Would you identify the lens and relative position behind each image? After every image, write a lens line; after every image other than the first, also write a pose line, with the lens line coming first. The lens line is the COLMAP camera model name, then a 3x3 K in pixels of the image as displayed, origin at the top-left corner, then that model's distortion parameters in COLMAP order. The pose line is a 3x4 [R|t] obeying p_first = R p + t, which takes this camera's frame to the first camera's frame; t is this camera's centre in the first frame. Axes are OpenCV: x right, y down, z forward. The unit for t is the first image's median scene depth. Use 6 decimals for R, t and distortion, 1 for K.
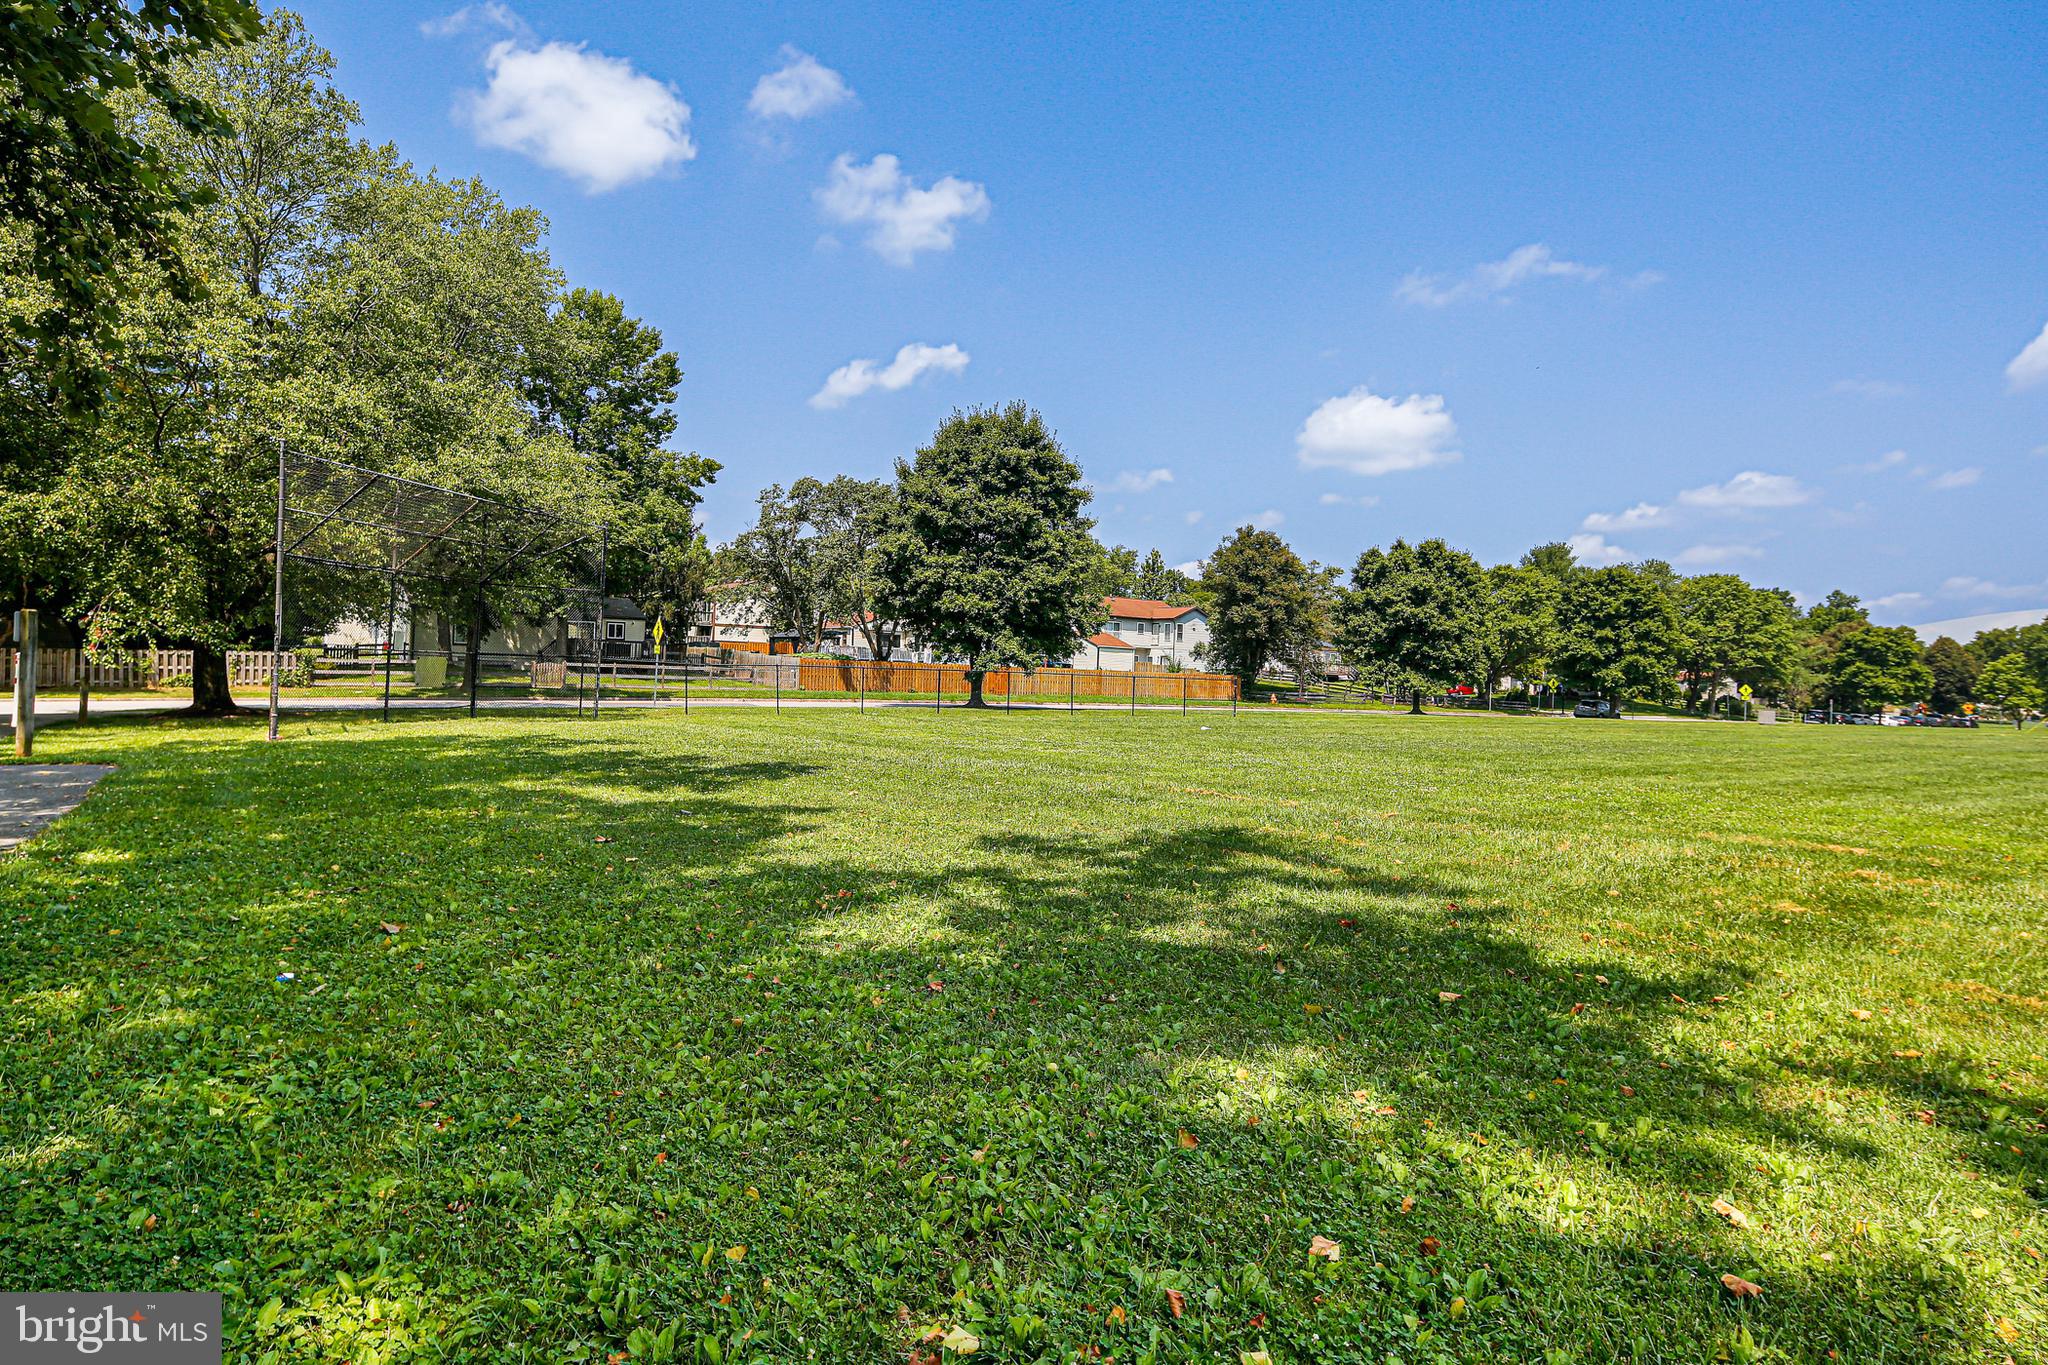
lens RADIAL K [[1013.8, 0, 1046.5], [0, 1013.8, 682.6], [0, 0, 1]] dist [-0.015995, -0.000060]
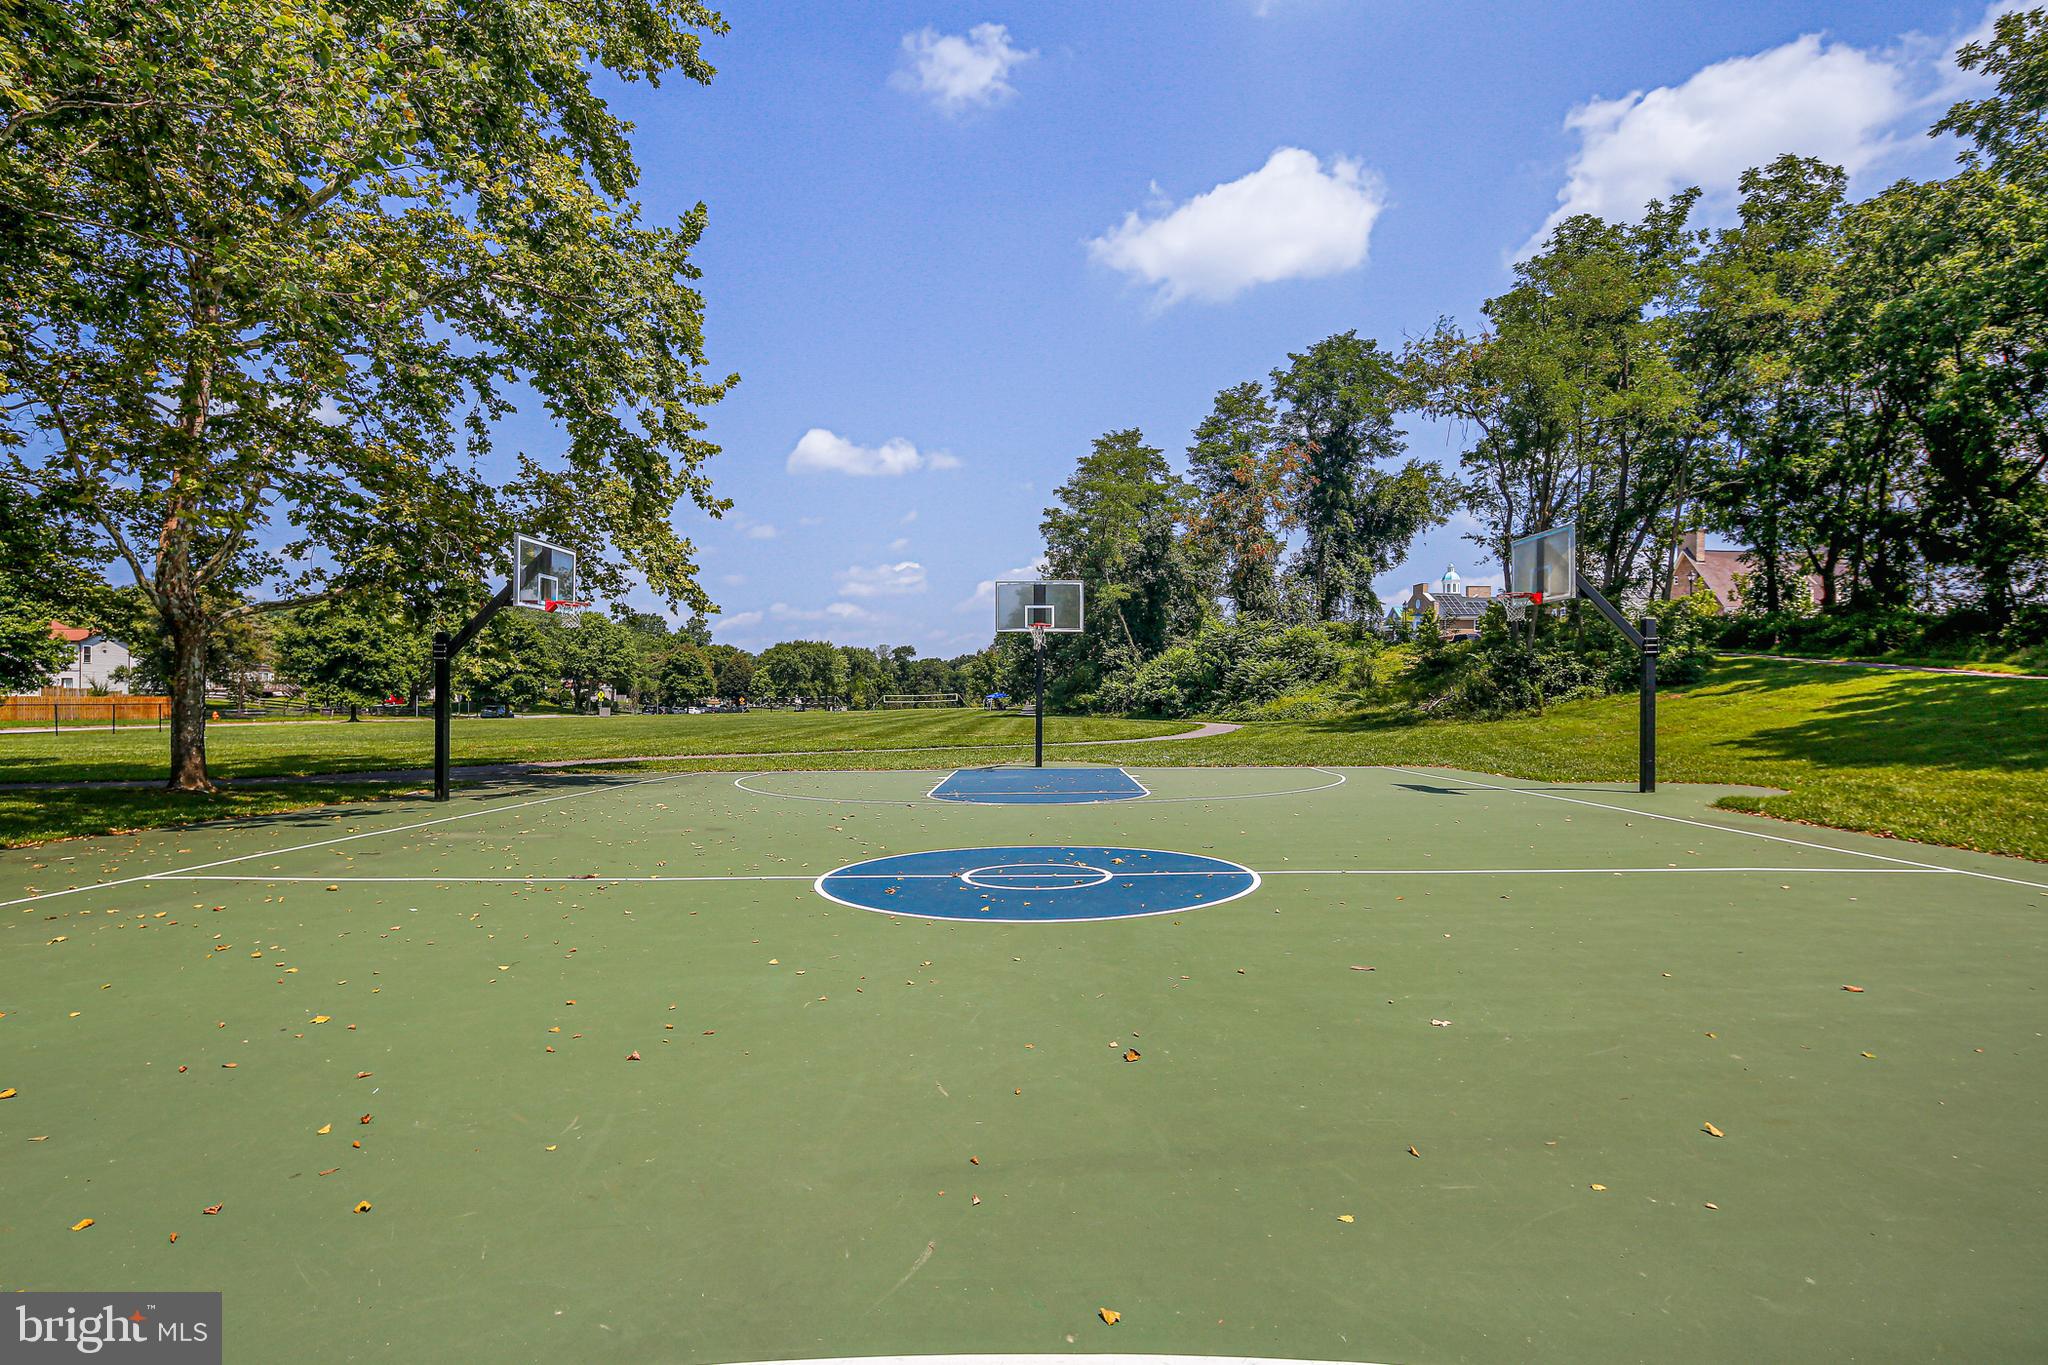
lens RADIAL K [[1013.8, 0, 1046.5], [0, 1013.8, 682.6], [0, 0, 1]] dist [-0.015995, -0.000060]
pose [[0.574985, -0.023064, 0.817839, -0.179233], [0.024572, 0.999638, 0.010915, -0.012050], [-0.817795, 0.013820, 0.575344, -0.474724]]
